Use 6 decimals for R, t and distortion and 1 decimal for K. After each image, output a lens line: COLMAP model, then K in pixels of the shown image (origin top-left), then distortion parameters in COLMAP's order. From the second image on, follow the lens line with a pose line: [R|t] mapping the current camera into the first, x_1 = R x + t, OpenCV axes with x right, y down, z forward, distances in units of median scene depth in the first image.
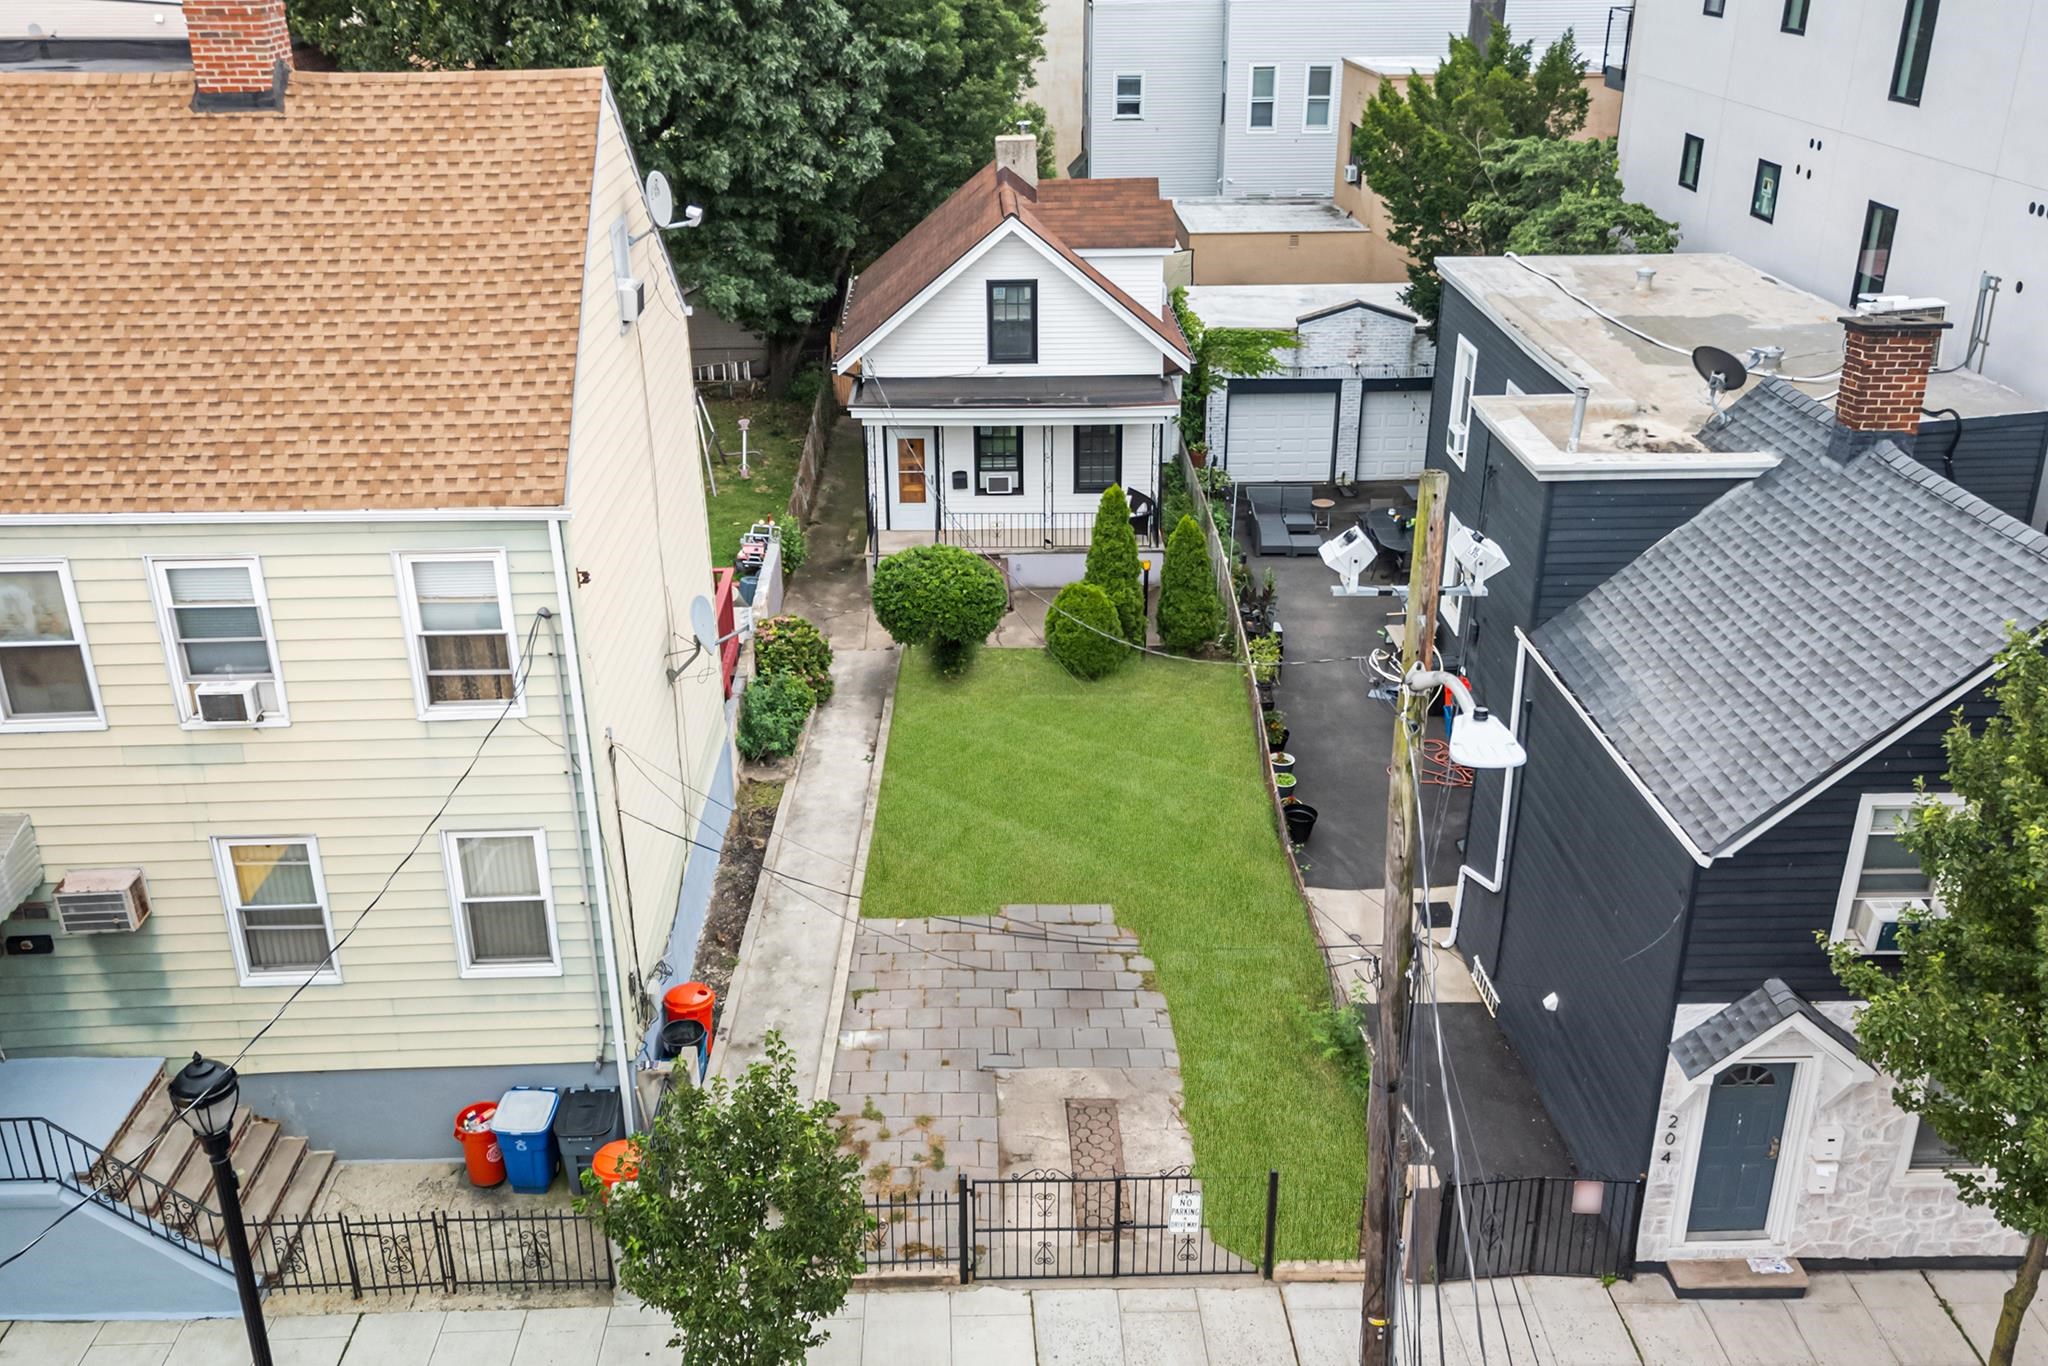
lens RADIAL K [[1858.3, 0, 1019.4], [0, 1858.3, 625.5], [0, 0, 1]] dist [0.073064, -0.015450]
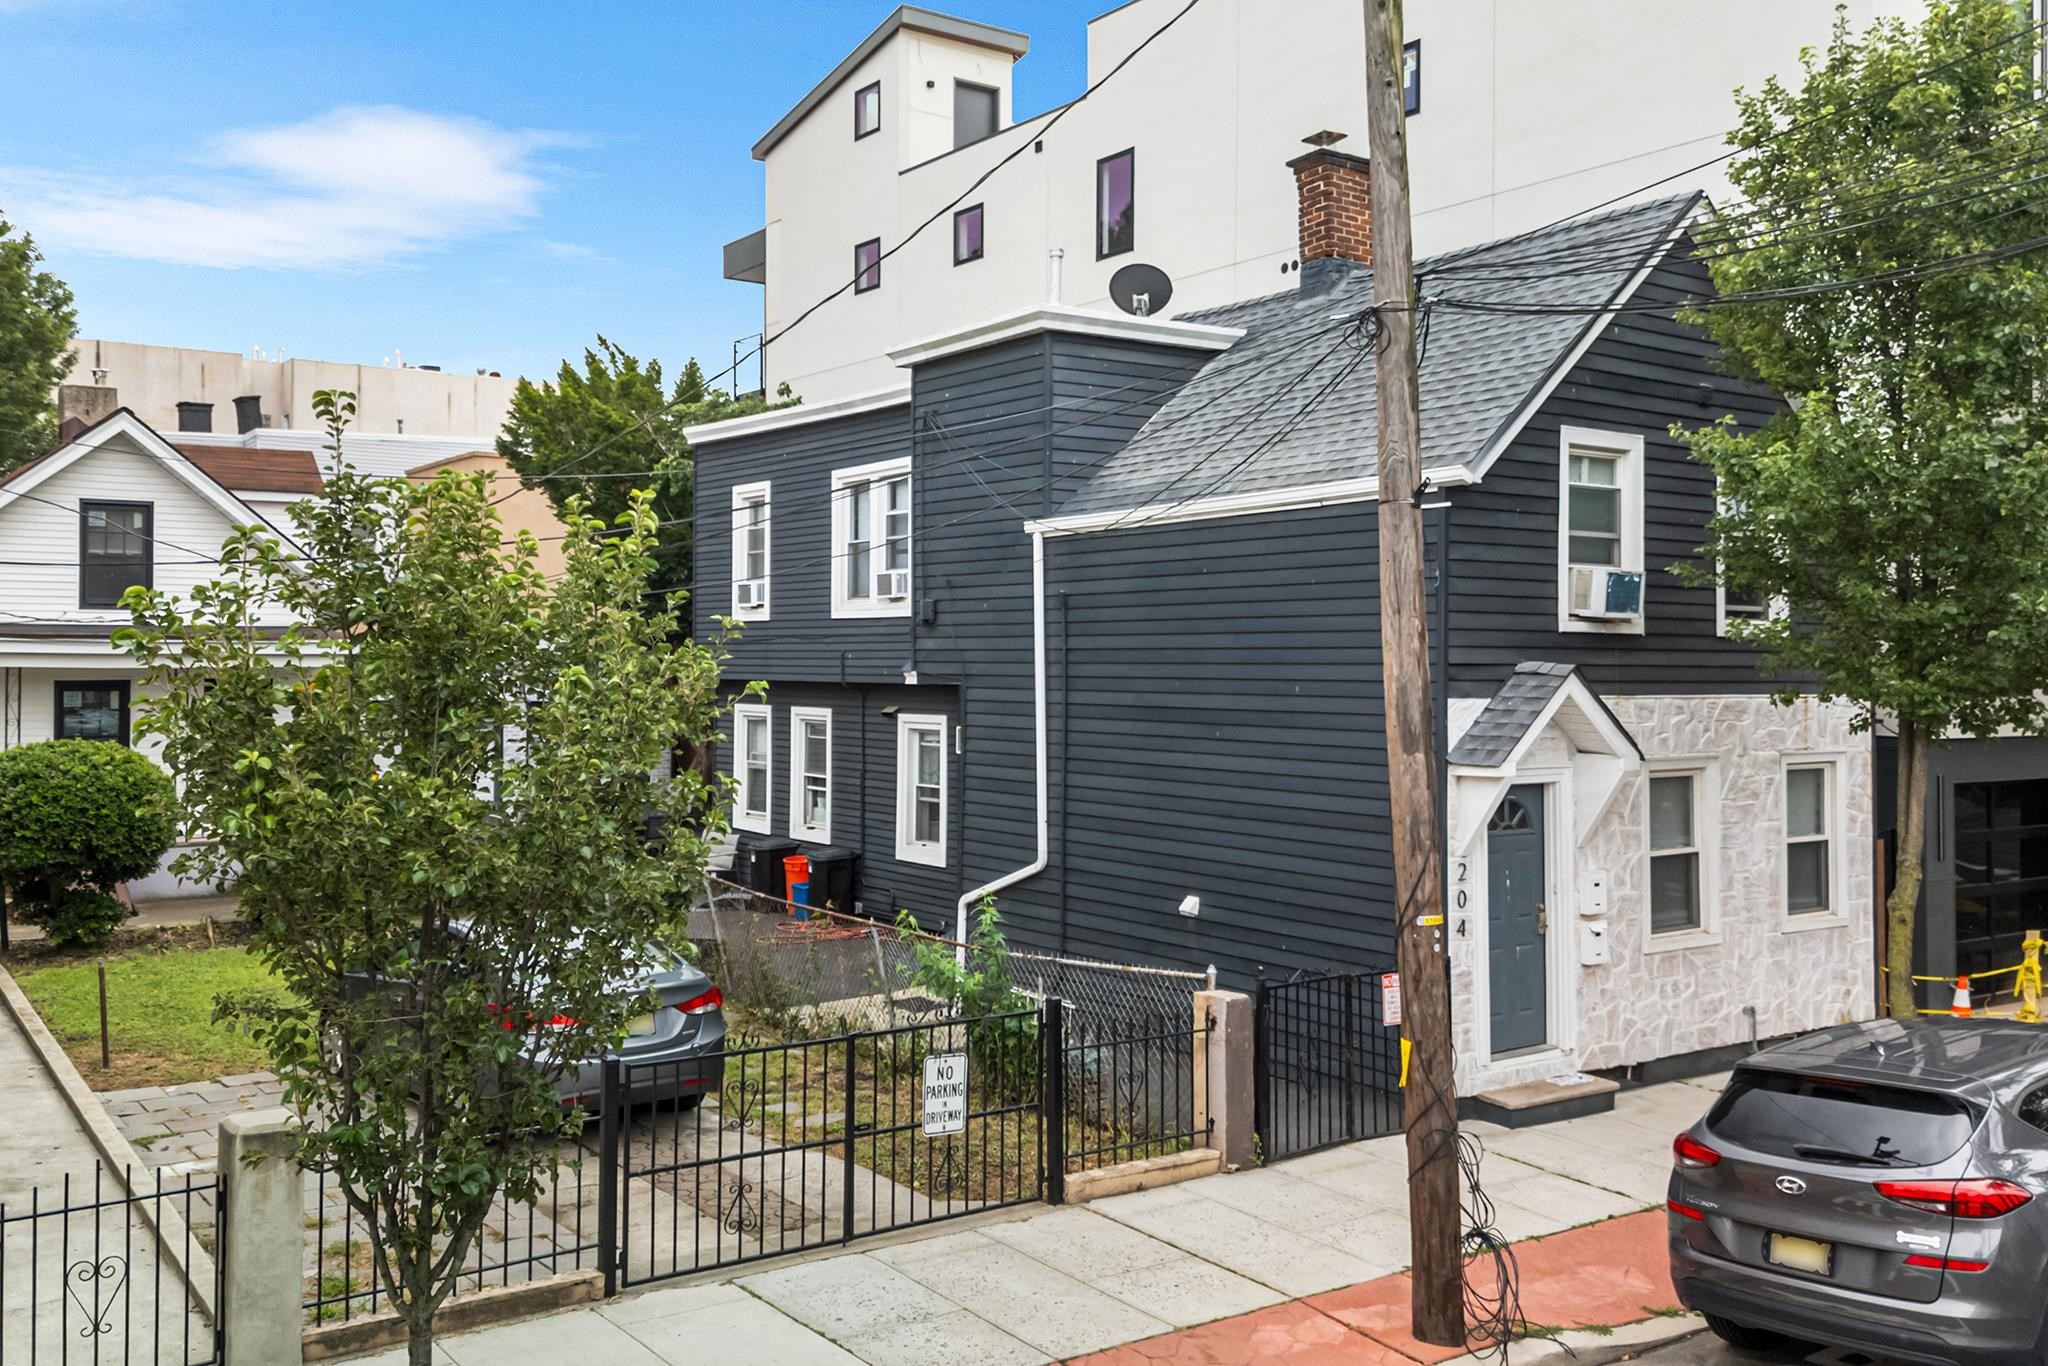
lens RADIAL K [[1858.3, 0, 1019.4], [0, 1858.3, 625.5], [0, 0, 1]] dist [0.073064, -0.015450]
pose [[0.829535, 0.015697, 0.558234, -0.125304], [0.214288, 0.914139, -0.344138, 0.202934], [-0.515706, 0.405097, 0.754946, 0.235097]]
